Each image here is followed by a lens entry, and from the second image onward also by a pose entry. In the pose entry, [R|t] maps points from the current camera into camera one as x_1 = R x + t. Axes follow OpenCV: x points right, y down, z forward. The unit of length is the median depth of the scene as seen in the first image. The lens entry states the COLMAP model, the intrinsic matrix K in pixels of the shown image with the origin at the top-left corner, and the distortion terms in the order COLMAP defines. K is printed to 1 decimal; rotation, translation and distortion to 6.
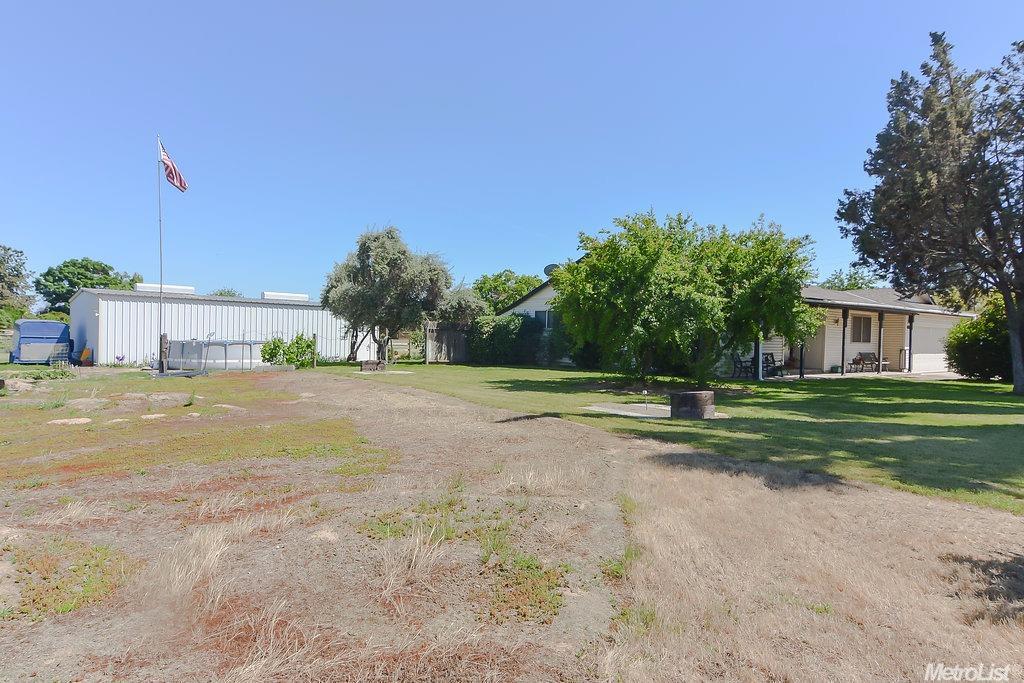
lens RADIAL K [[579.9, 0, 512.3], [0, 579.9, 346.1], [0, 0, 1]] dist [0.034283, -0.000796]
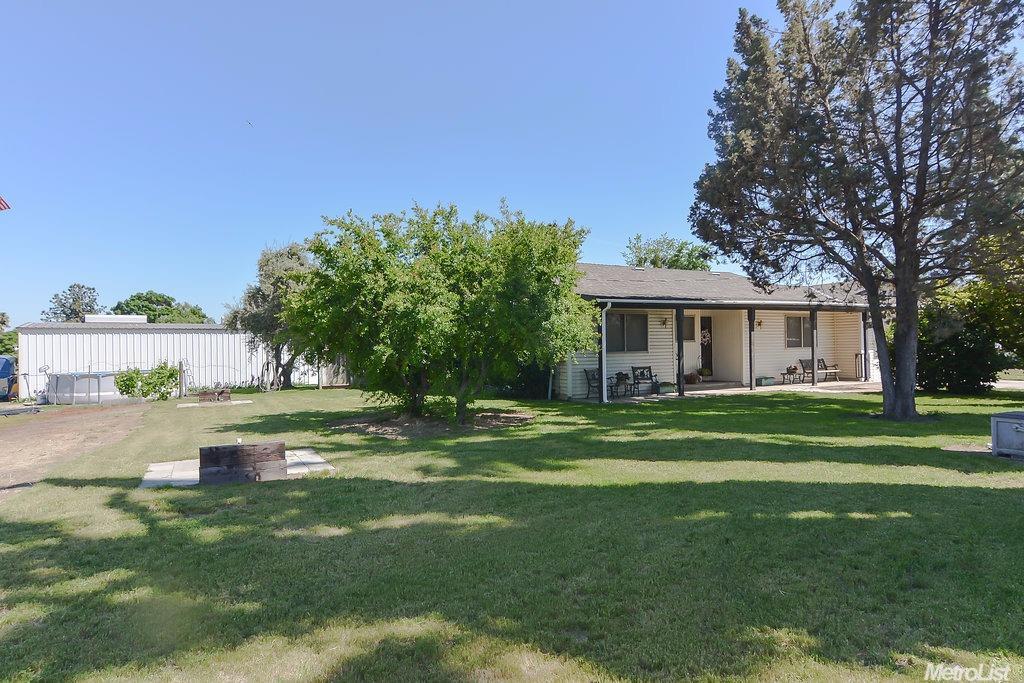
lens RADIAL K [[579.9, 0, 508.4], [0, 579.9, 339.2], [0, 0, 1]] dist [0.034283, -0.000796]
pose [[0.991537, -0.041724, -0.122937, 0.291318], [0.037769, 0.998697, -0.034329, -0.005197], [0.124209, 0.029396, 0.991821, 0.130014]]
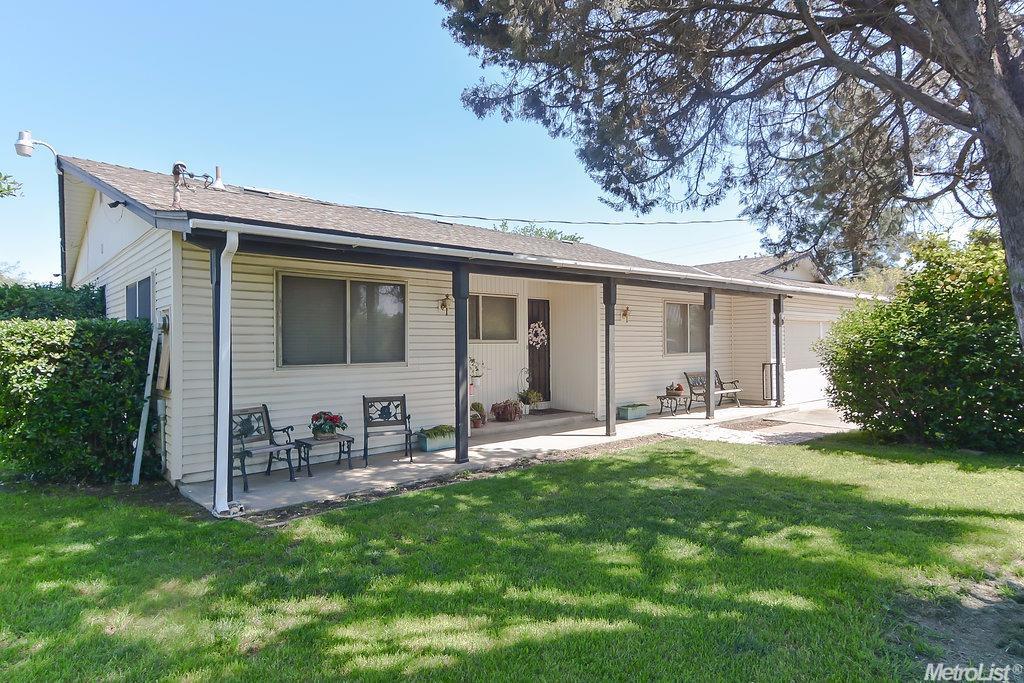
lens RADIAL K [[579.9, 0, 510.4], [0, 579.9, 342.9], [0, 0, 1]] dist [0.034283, -0.000796]
pose [[0.996455, -0.031192, 0.078127, 0.406422], [0.032536, 0.999343, -0.015989, -0.012322], [-0.077577, 0.018474, 0.996815, 0.509239]]
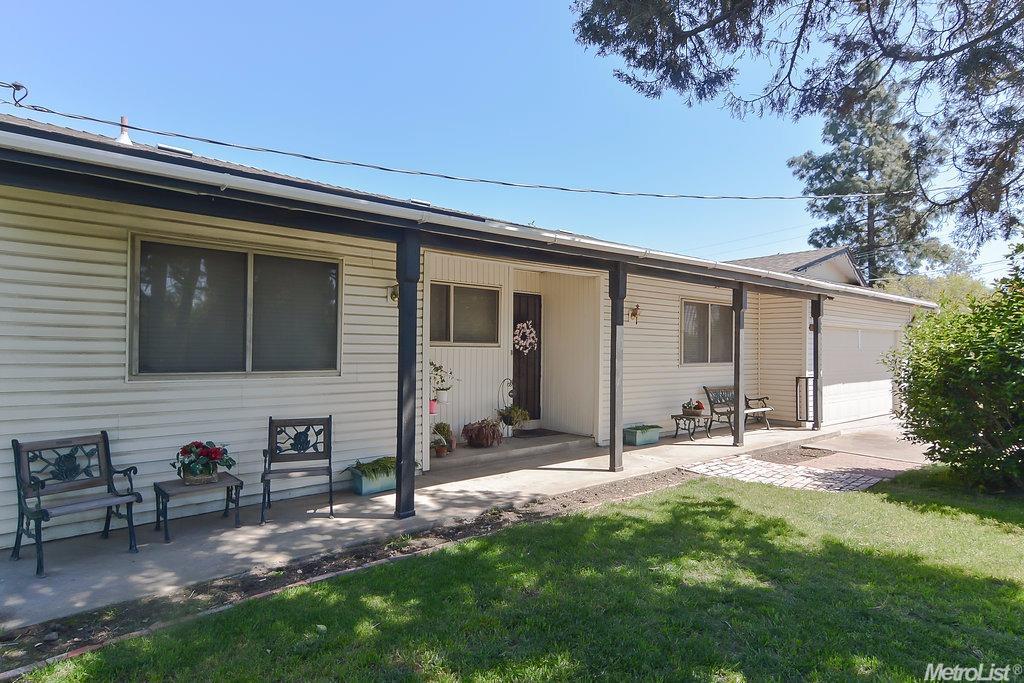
lens RADIAL K [[579.9, 0, 512.6], [0, 579.9, 344.4], [0, 0, 1]] dist [0.034283, -0.000796]
pose [[0.996490, -0.012451, 0.082776, 0.425341], [0.014276, 0.999667, -0.021488, -0.013066], [-0.082481, 0.022594, 0.996336, 0.598953]]
